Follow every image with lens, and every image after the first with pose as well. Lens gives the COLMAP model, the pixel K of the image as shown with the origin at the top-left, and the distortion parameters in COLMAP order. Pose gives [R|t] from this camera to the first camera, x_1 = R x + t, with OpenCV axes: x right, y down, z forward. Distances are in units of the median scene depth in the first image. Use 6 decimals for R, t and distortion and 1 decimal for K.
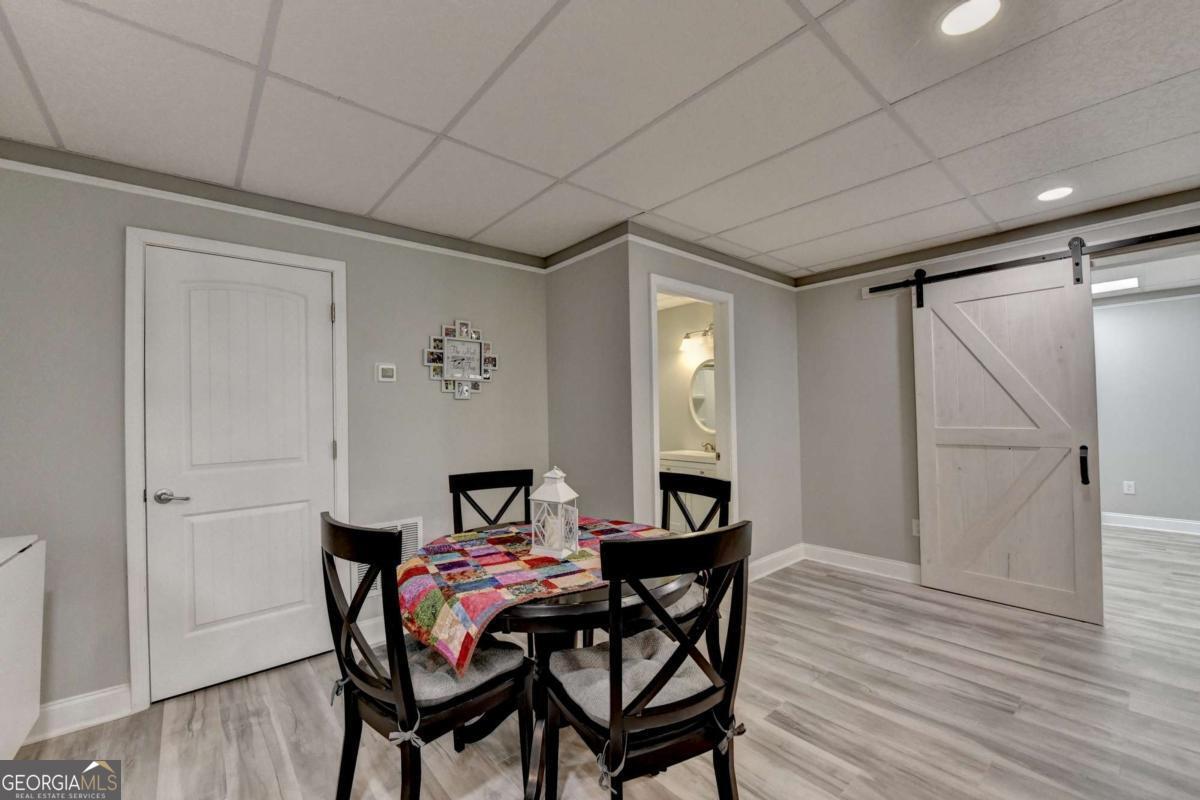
lens RADIAL K [[490.5, 0, 591.7], [0, 490.5, 403.3], [0, 0, 1]] dist [-0.009142, -0.000356]
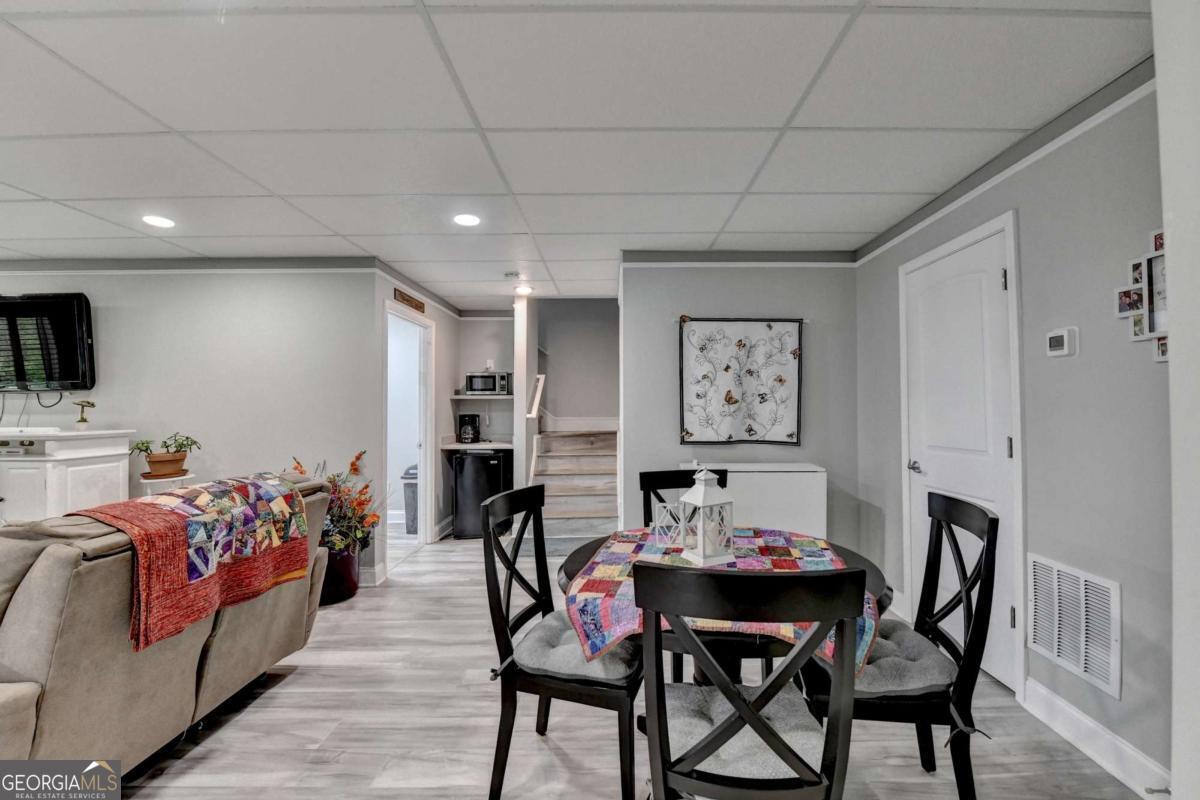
lens RADIAL K [[544.9, 0, 638.2], [0, 544.9, 401.7], [0, 0, 1]] dist [0.002135, 0.000164]
pose [[-0.651820, 0.020542, -0.758095, 0.717827], [0.038716, 0.999231, -0.006212, 0.001643], [0.757385, -0.033399, -0.652114, 1.430160]]
